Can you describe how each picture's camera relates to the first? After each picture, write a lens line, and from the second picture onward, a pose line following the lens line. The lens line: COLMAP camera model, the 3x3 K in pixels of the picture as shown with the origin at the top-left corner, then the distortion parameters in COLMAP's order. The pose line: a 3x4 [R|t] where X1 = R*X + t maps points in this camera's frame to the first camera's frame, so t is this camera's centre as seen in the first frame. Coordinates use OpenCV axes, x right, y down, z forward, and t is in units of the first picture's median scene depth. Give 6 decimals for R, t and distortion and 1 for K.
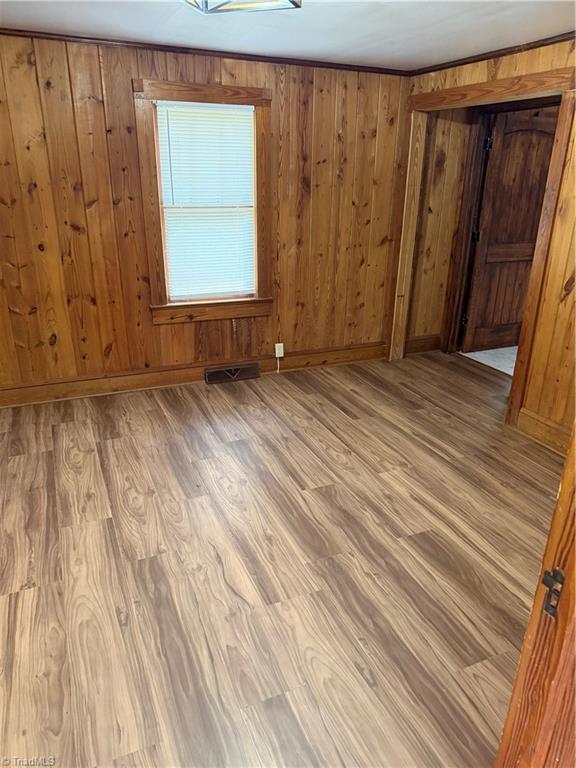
lens RADIAL K [[539.6, 0, 288.0], [0, 539.6, 384.0], [0, 0, 1]] dist [0.049751, -0.062907]
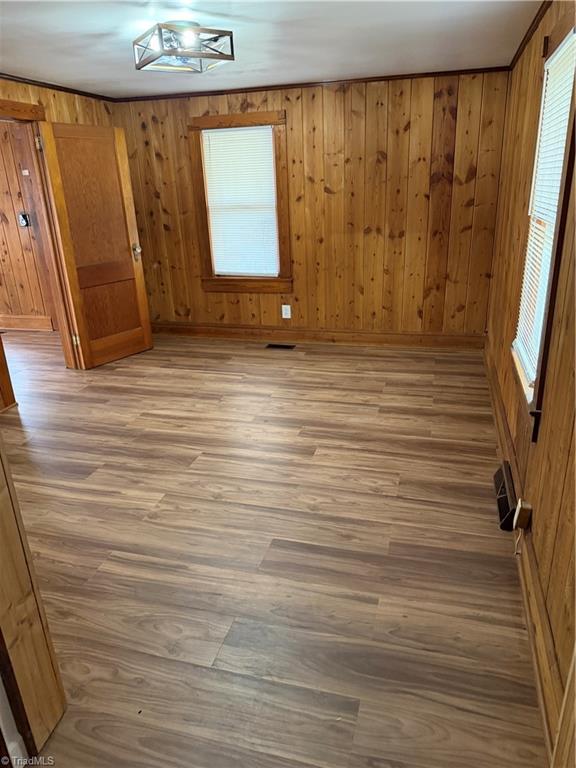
lens RADIAL K [[539.6, 0, 288.0], [0, 539.6, 384.0], [0, 0, 1]] dist [0.049751, -0.062907]
pose [[-0.642110, 0.276659, -0.714951, 0.640344], [-0.248530, 0.807117, 0.535532, -0.540304], [0.725209, 0.521557, -0.449500, 1.448174]]
